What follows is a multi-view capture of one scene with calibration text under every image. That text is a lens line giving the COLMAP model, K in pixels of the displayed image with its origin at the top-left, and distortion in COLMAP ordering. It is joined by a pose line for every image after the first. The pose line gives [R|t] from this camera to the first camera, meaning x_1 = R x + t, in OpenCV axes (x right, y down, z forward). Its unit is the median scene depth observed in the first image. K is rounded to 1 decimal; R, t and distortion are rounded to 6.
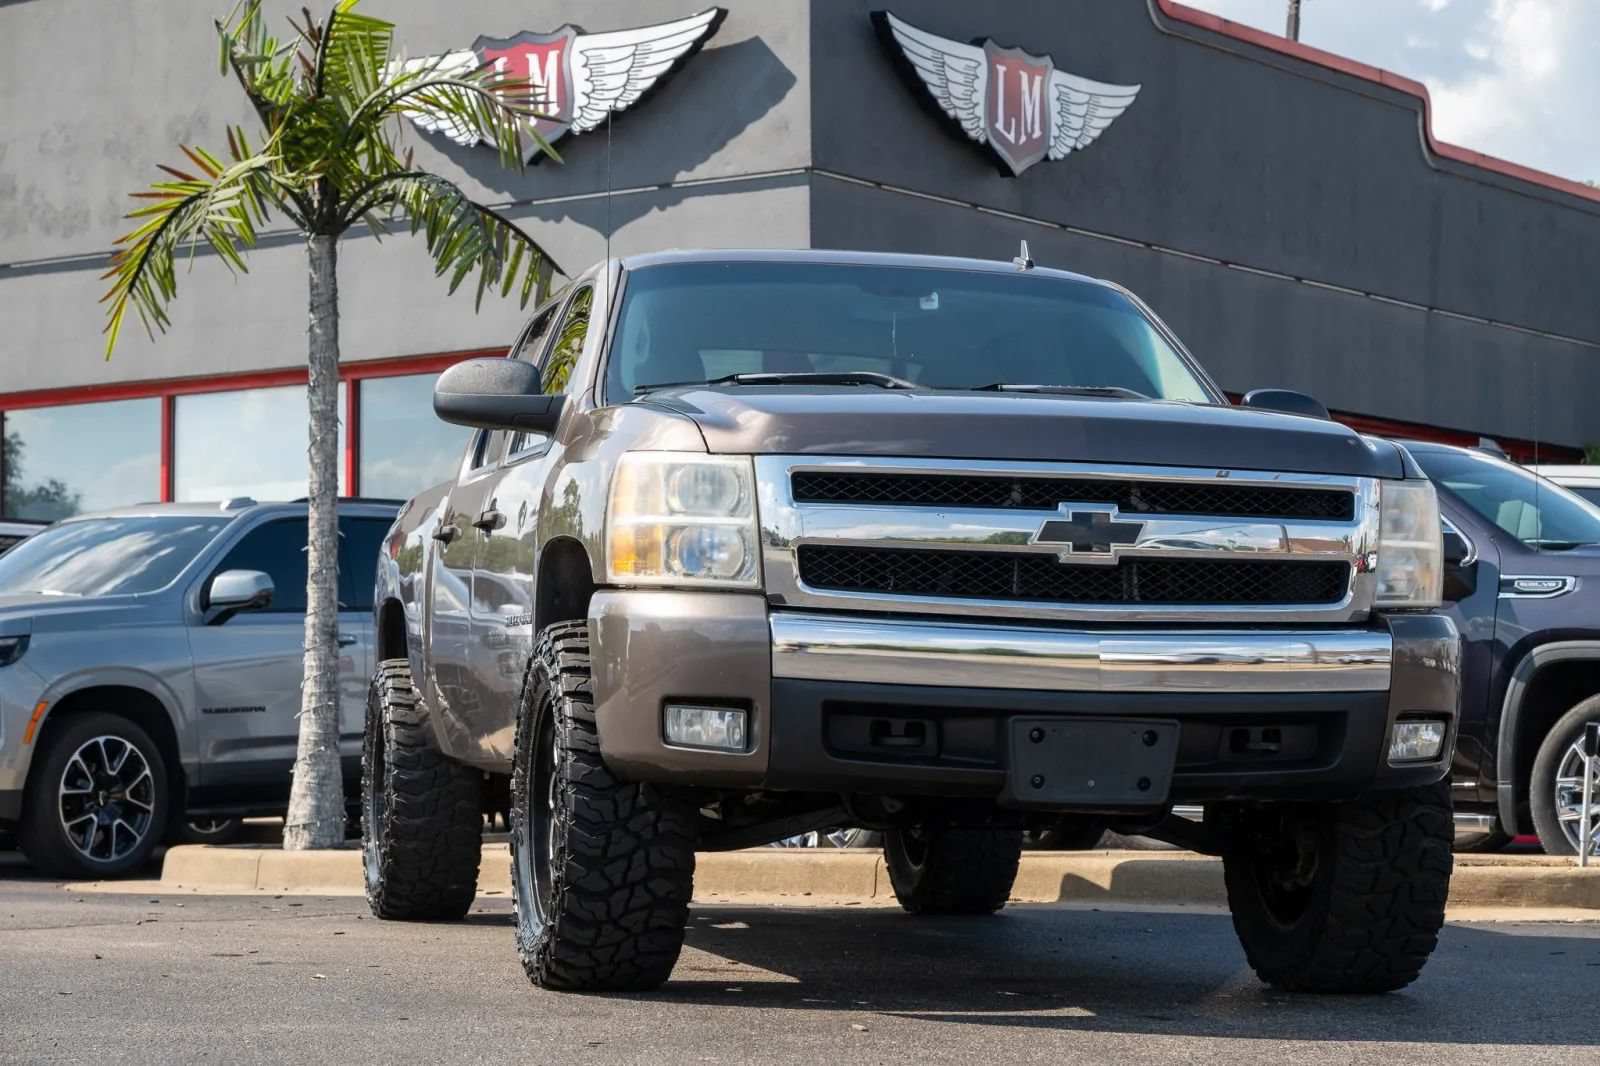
lens RADIAL K [[3869.8, 0, 800.0], [0, 3869.8, 533.0], [0, 0, 1]] dist [0.047057, -1.366960]
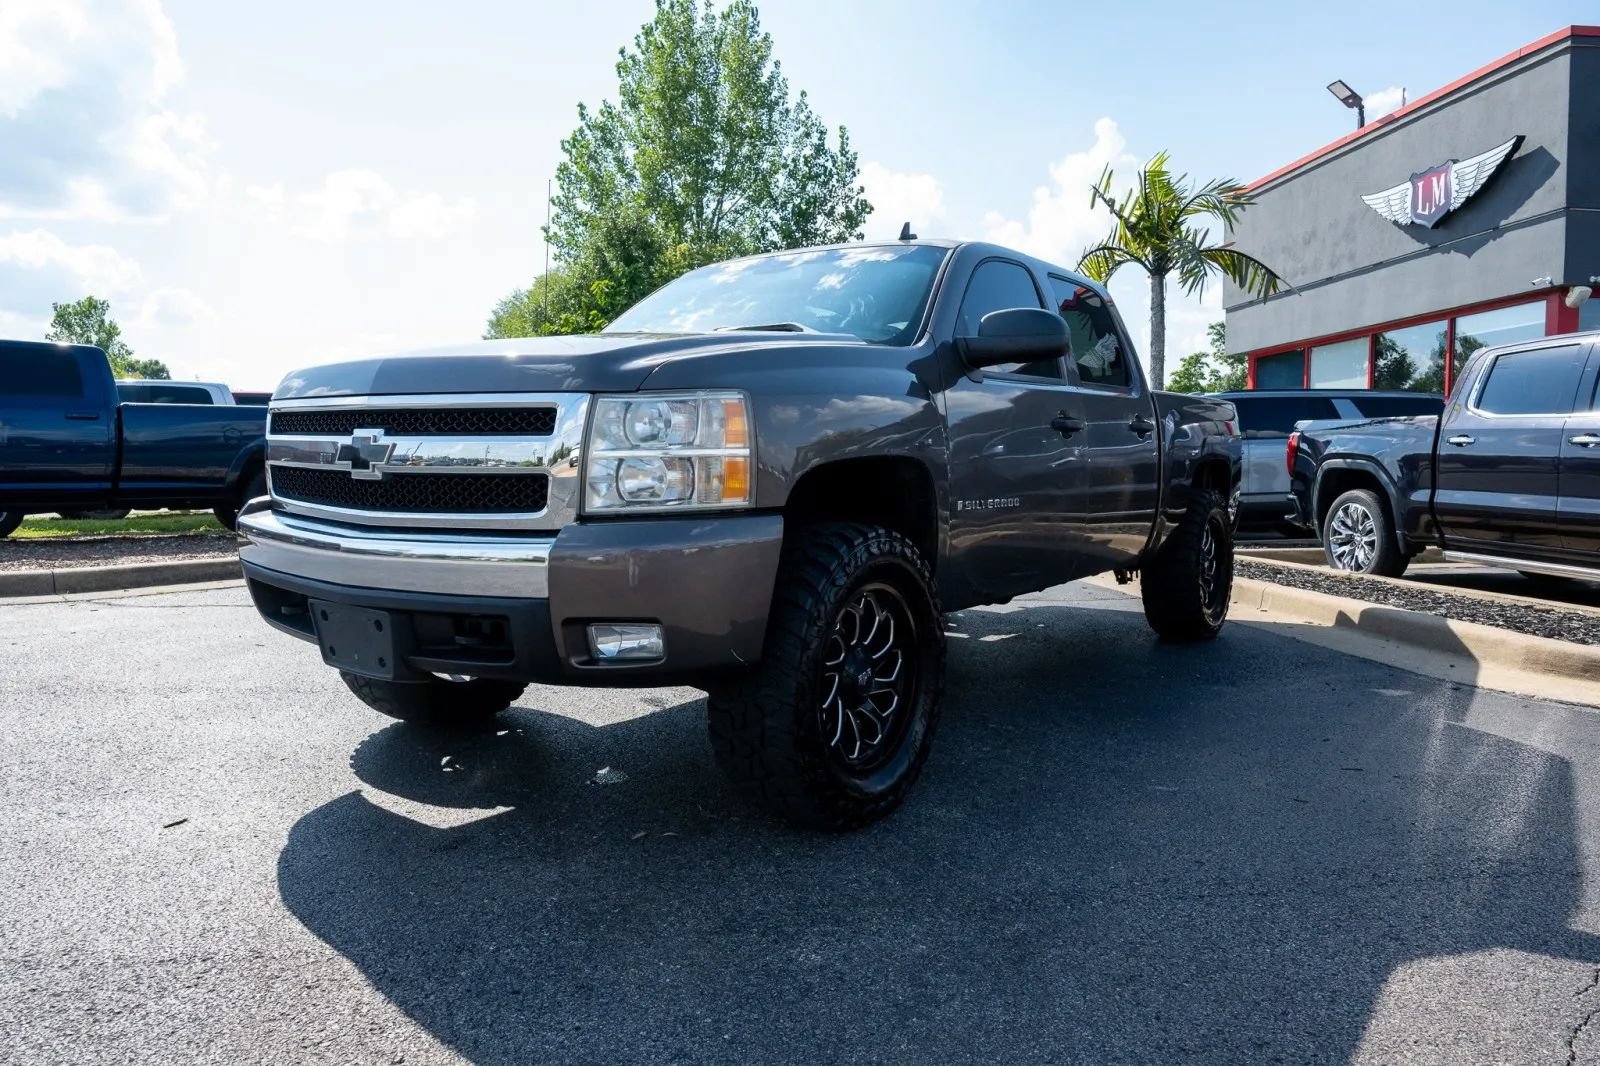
lens RADIAL K [[1064.8, 0, 800.0], [0, 1064.8, 533.0], [0, 0, 1]] dist [-0.003540, -0.001851]
pose [[0.665431, 0.047255, -0.744962, 0.208314], [0.044603, 0.993694, 0.102875, -0.001739], [0.745125, -0.101684, 0.659127, 0.436607]]
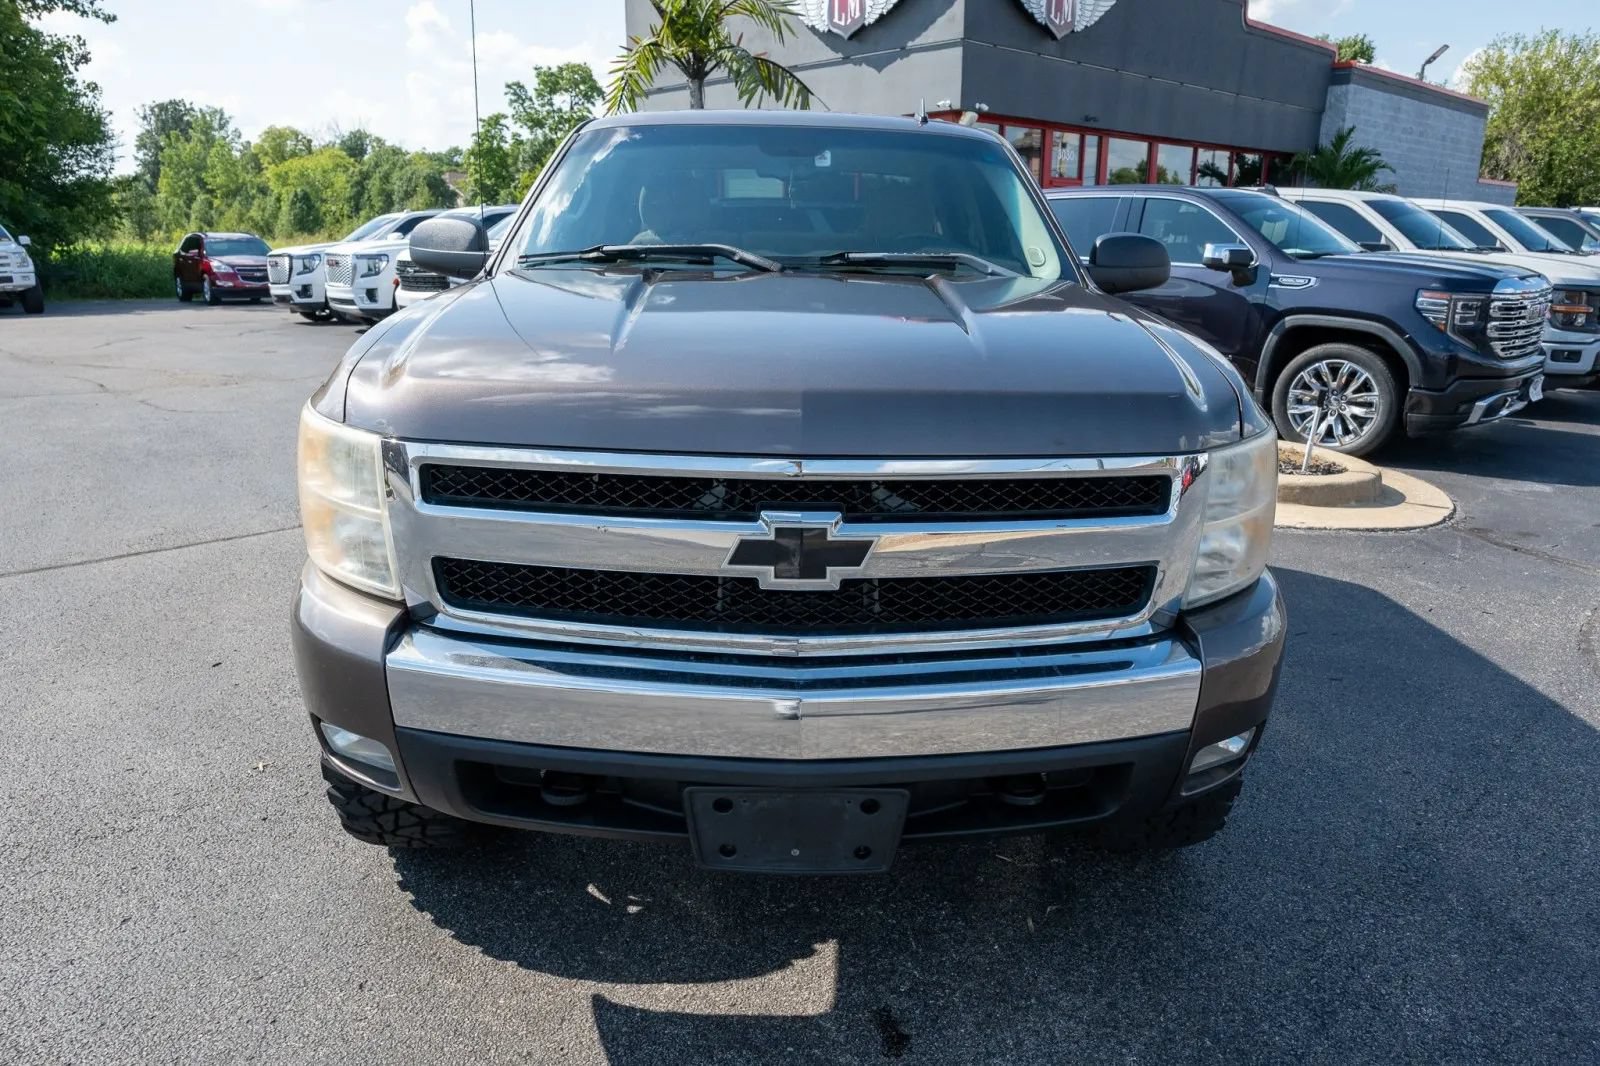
lens RADIAL K [[1064.8, 0, 800.0], [0, 1064.8, 533.0], [0, 0, 1]] dist [-0.003540, -0.001851]
pose [[0.980845, 0.058319, -0.185857, 0.056349], [0.006686, 0.943489, 0.331337, -0.036203], [0.194677, -0.326232, 0.925026, 0.401730]]
